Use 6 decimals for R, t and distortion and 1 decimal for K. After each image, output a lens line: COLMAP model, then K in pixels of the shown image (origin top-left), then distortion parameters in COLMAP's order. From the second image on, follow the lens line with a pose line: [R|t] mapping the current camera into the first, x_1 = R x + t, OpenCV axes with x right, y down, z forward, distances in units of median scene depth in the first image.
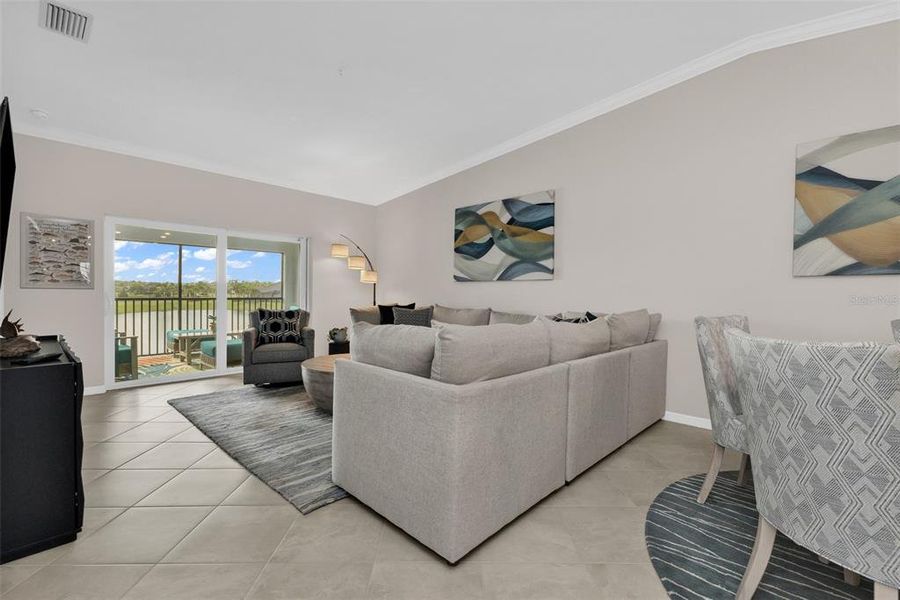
lens RADIAL K [[374.3, 0, 449.2], [0, 374.3, 297.5], [0, 0, 1]] dist [0.001775, -0.000038]
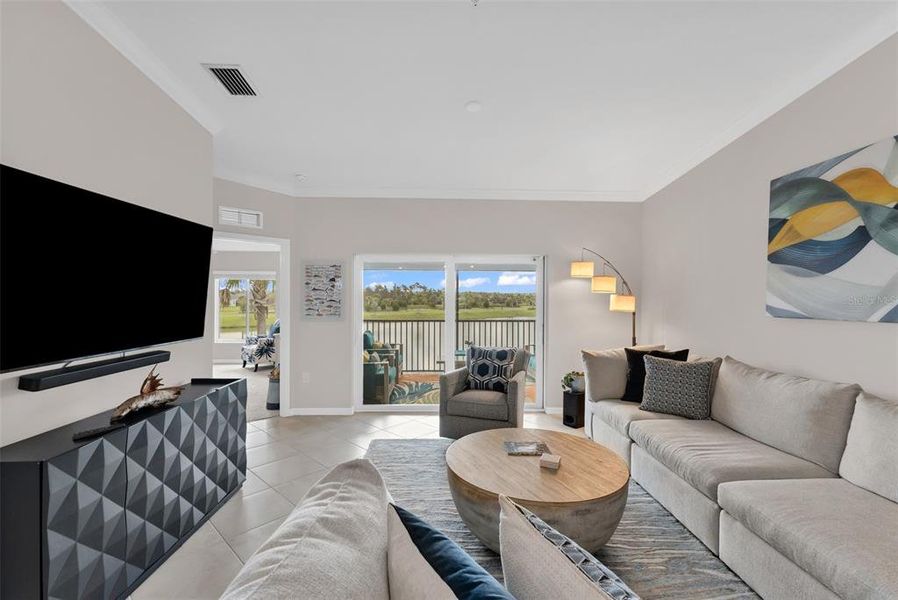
lens RADIAL K [[382.0, 0, 463.4], [0, 382.0, 299.7], [0, 0, 1]] dist [-0.000157, -0.000141]
pose [[0.716354, -0.002253, -0.697734, 0.087292], [-0.010758, 0.999840, -0.014274, -0.058625], [0.697654, 0.017731, 0.716215, 0.331953]]
